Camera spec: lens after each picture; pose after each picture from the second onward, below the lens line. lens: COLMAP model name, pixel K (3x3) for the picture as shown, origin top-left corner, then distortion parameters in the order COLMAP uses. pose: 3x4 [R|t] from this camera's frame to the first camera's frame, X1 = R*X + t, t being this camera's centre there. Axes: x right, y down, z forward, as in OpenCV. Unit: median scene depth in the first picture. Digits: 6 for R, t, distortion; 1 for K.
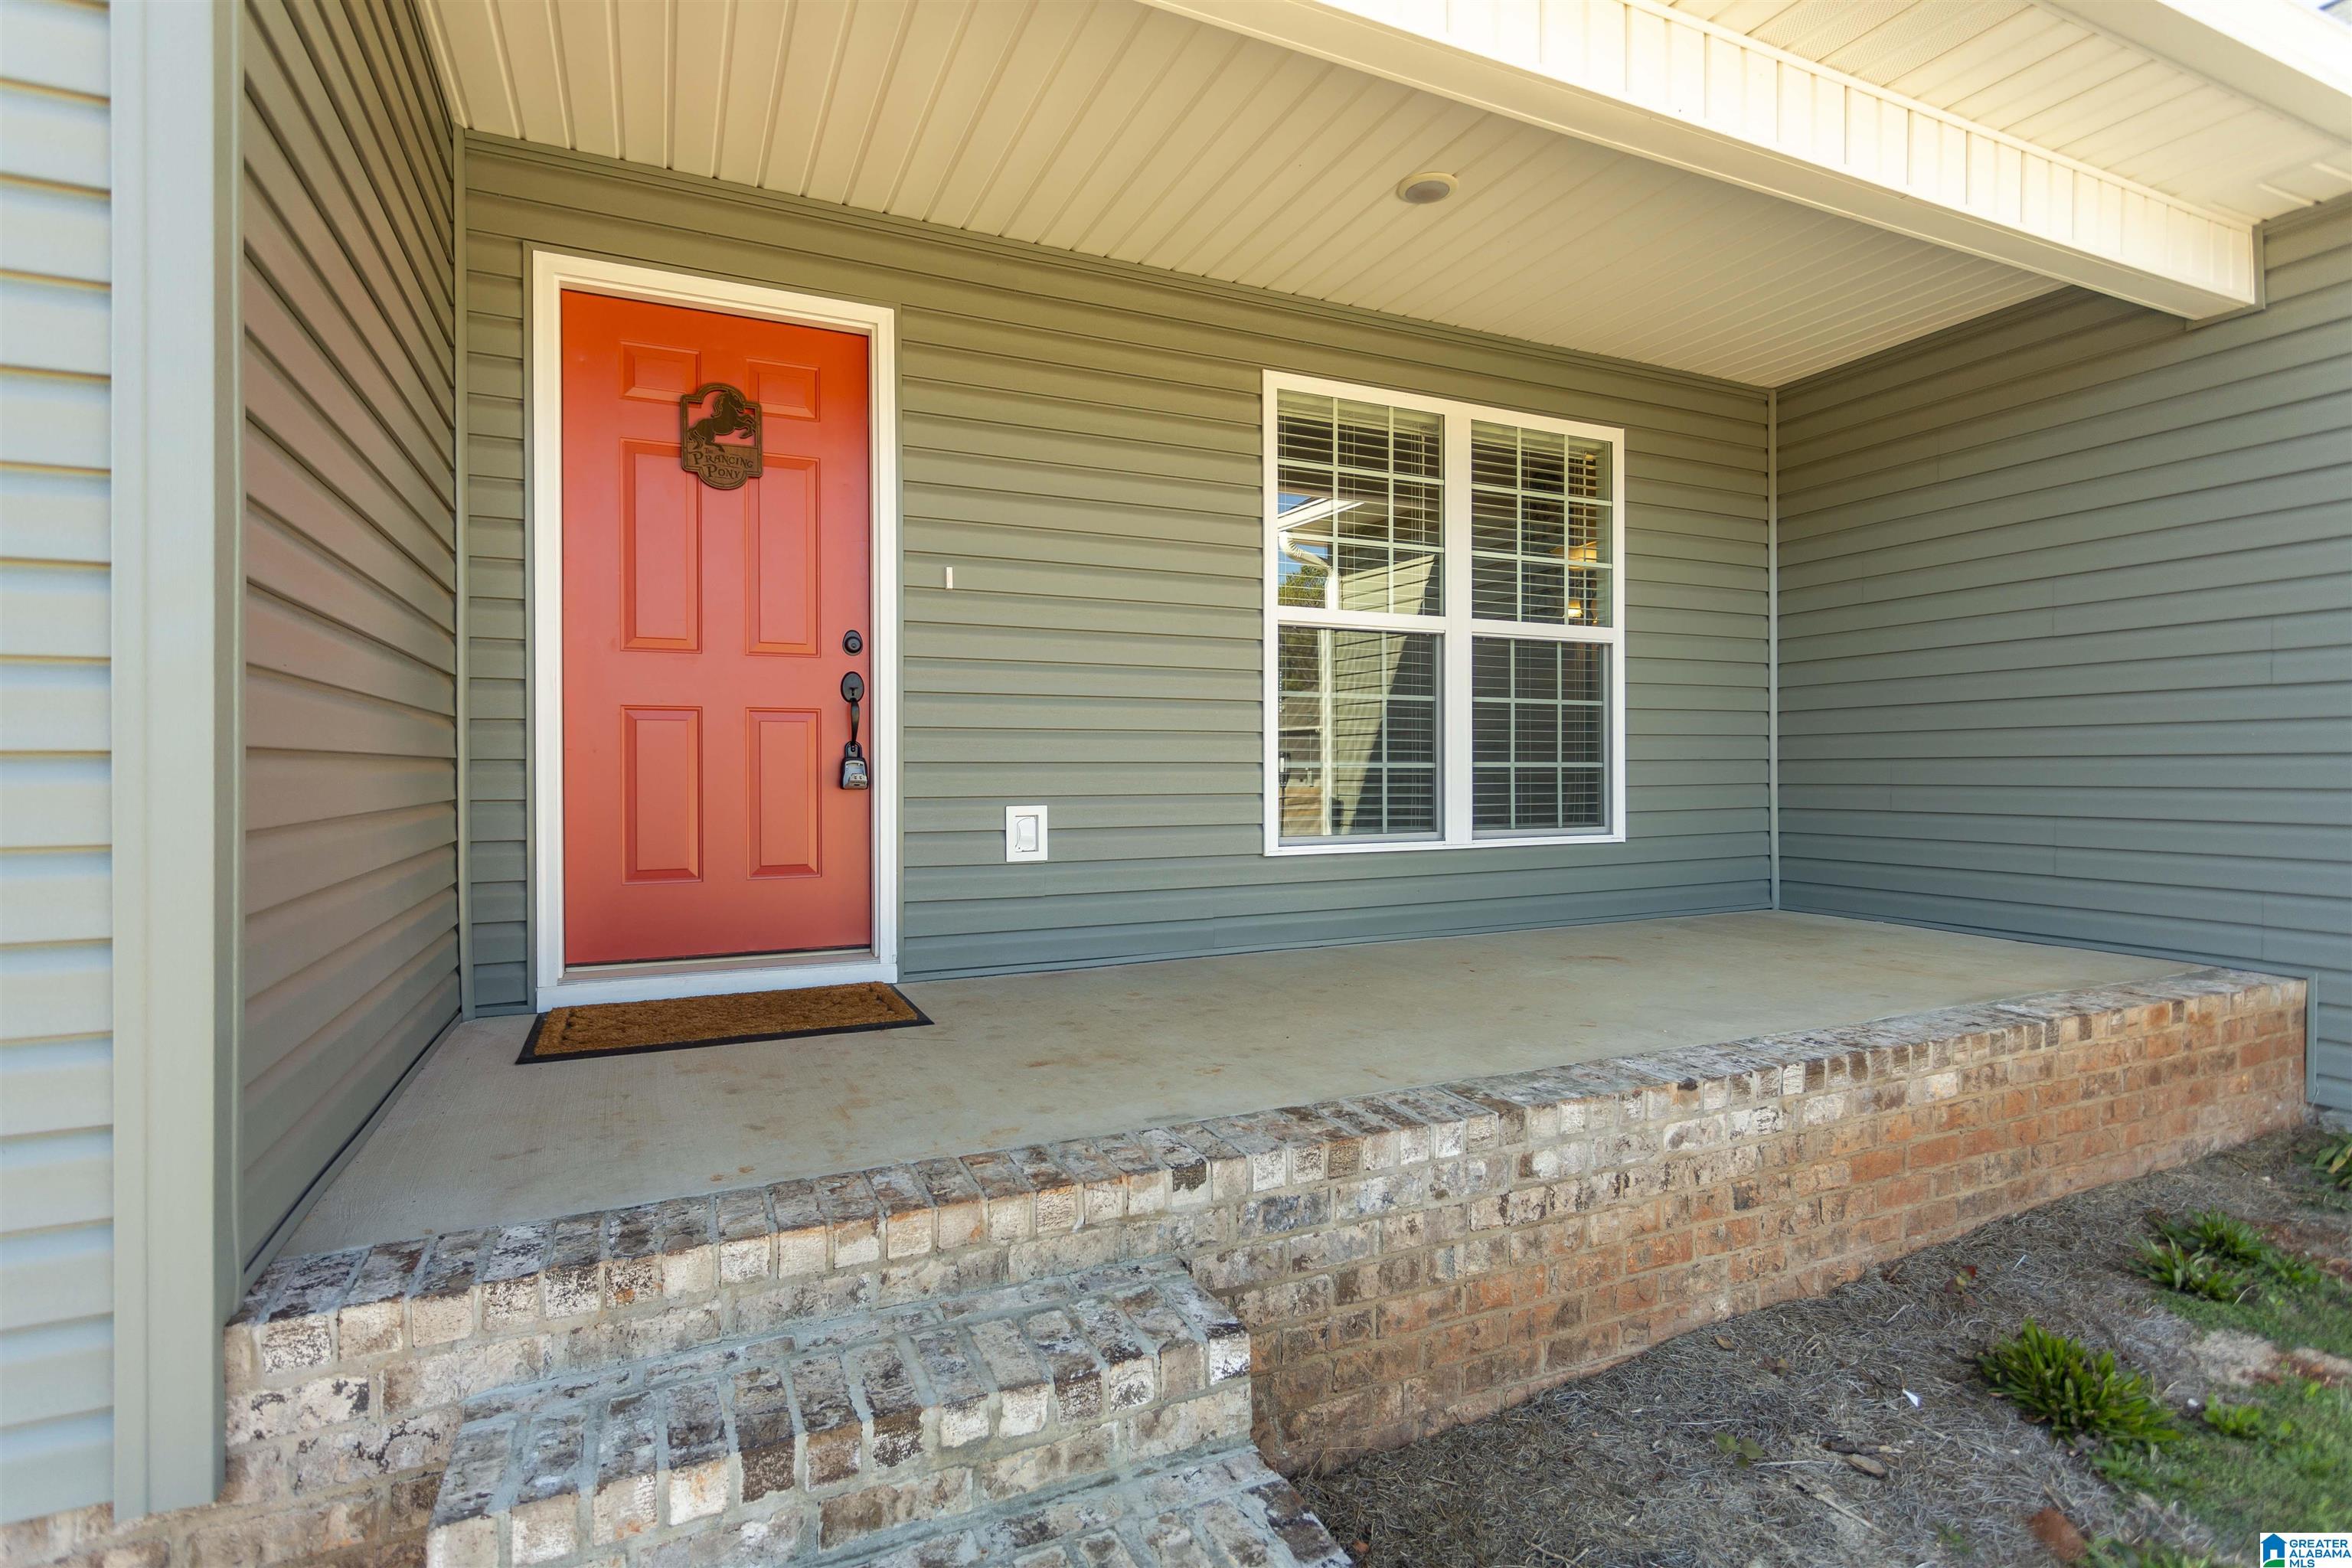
lens RADIAL K [[1132.7, 0, 1167.0], [0, 1132.7, 776.3], [0, 0, 1]] dist [0.001995, -0.001409]
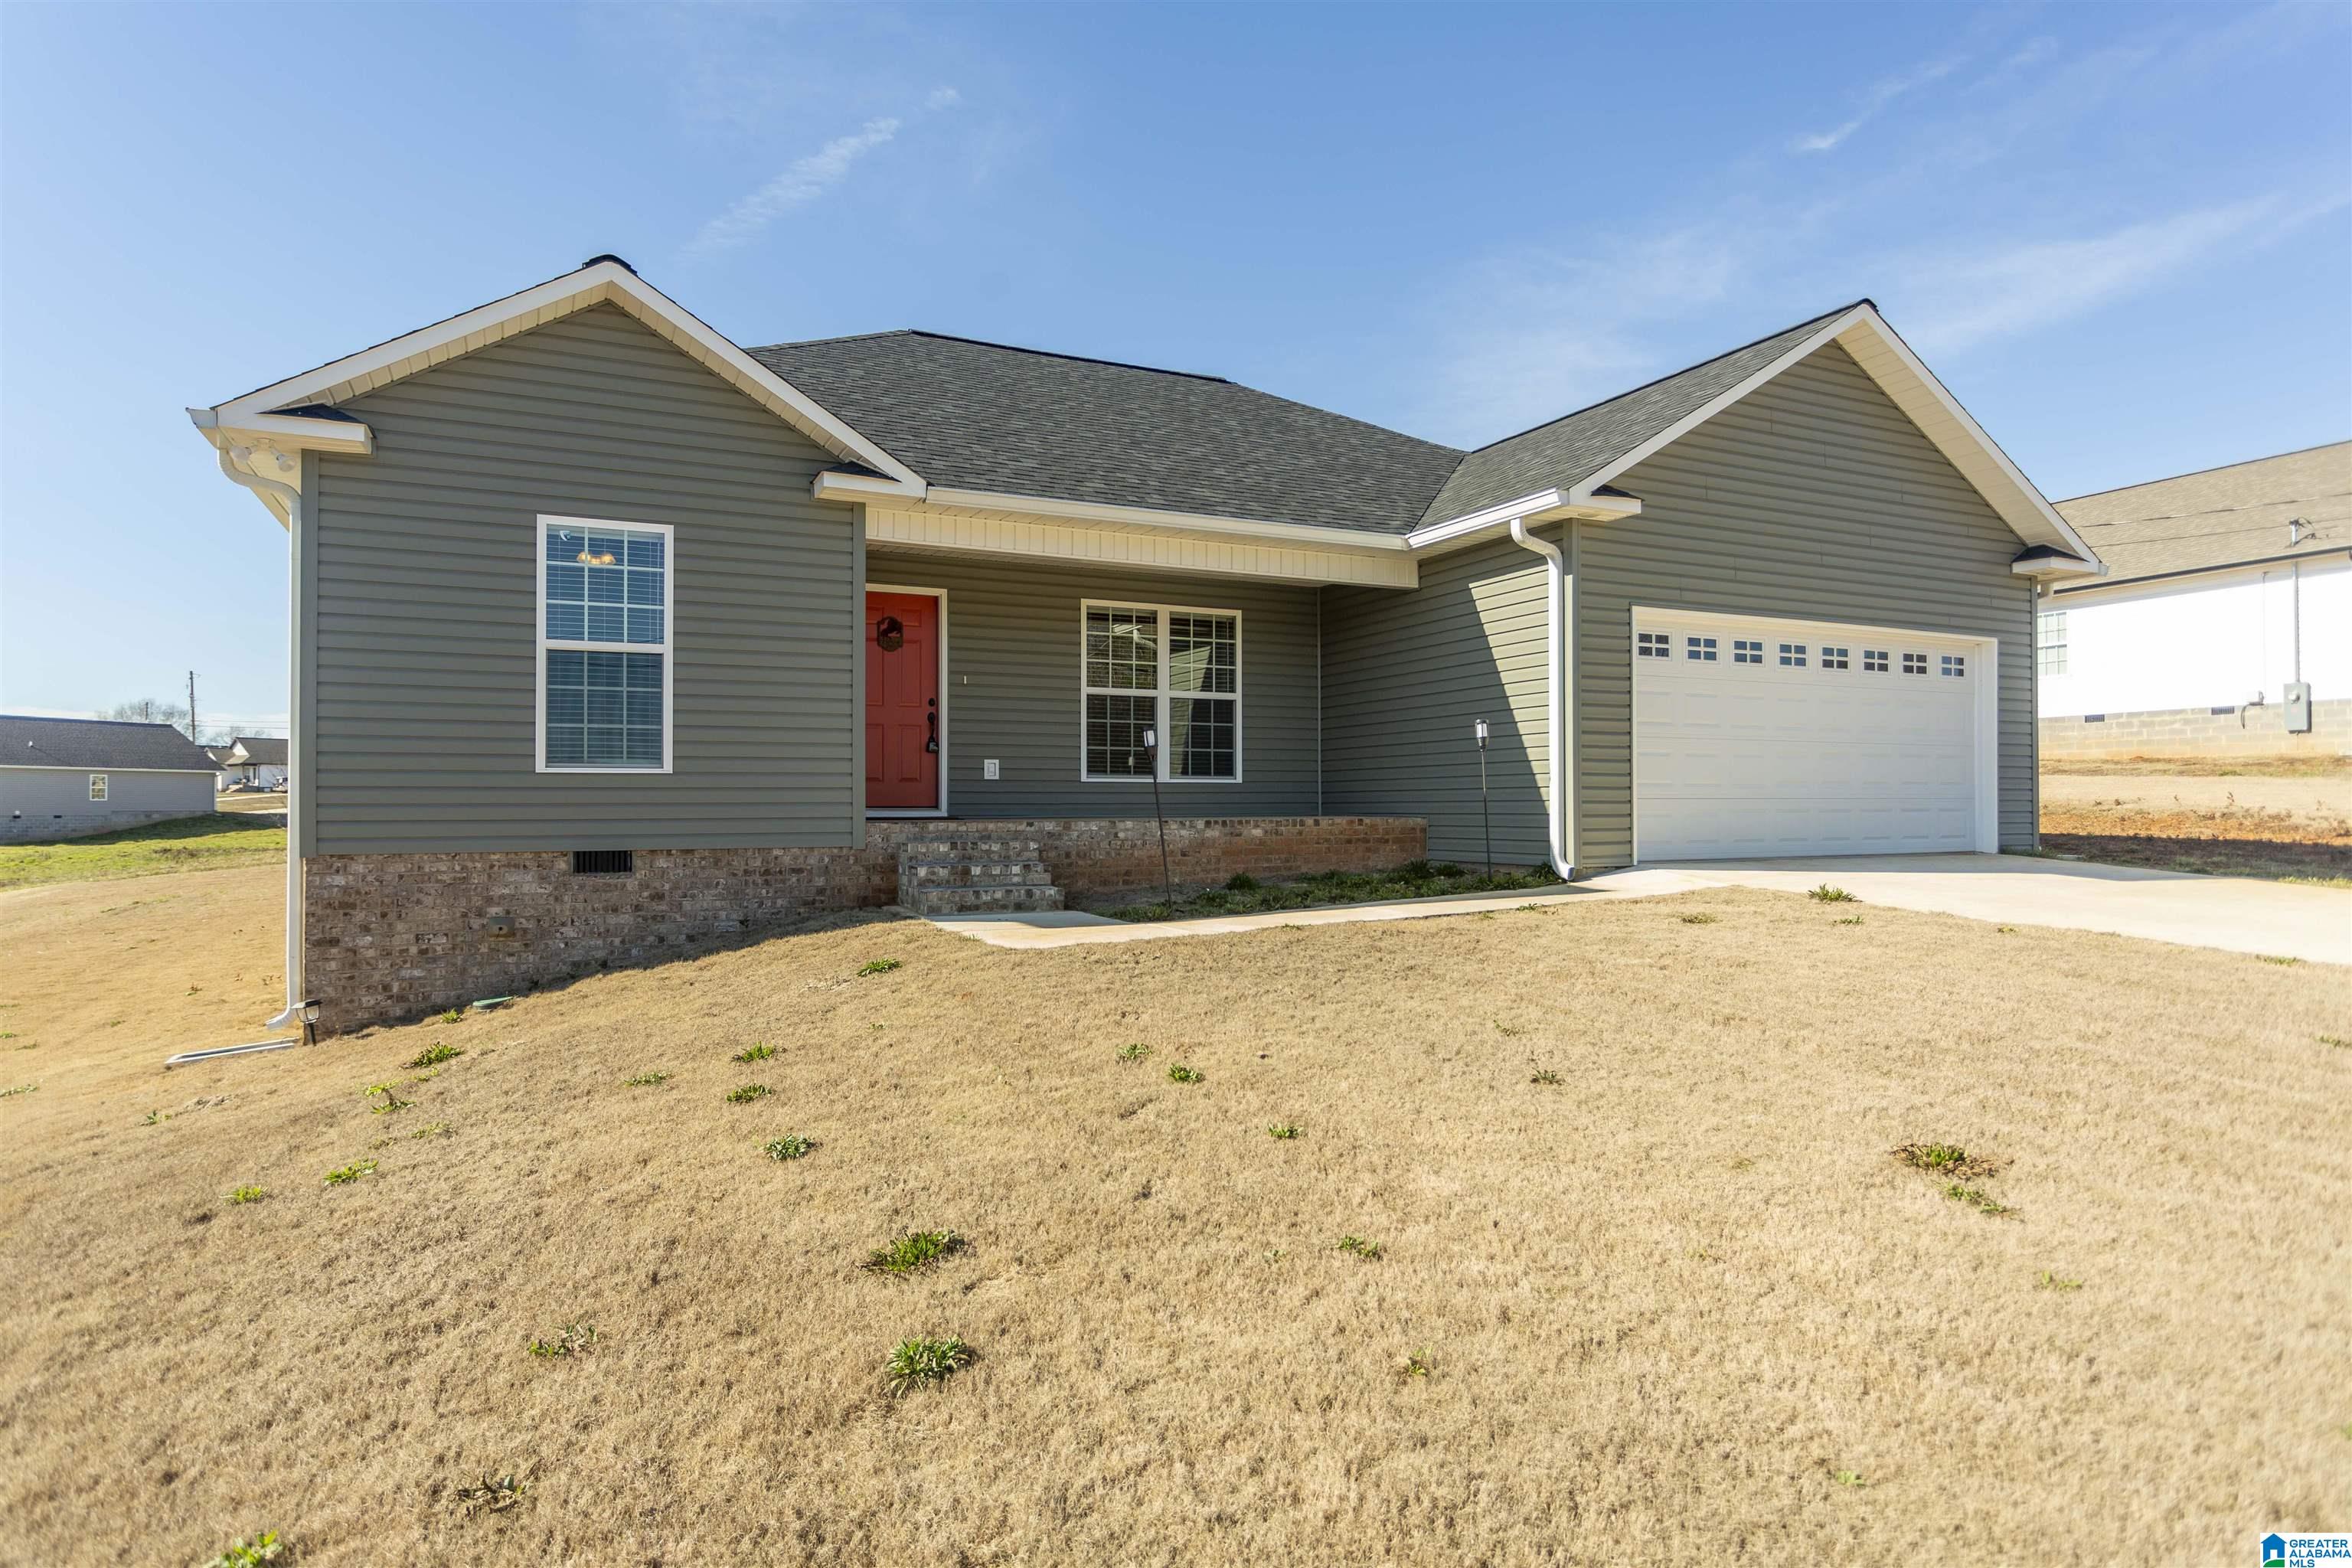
lens RADIAL K [[1329.5, 0, 1188.4], [0, 1329.5, 793.2], [0, 0, 1]] dist [-0.003171, -0.000034]
pose [[0.999258, 0.001178, 0.038497, 0.250729], [-0.000423, 0.999808, -0.019612, 0.183067], [-0.038513, 0.019581, 0.999066, -2.447479]]
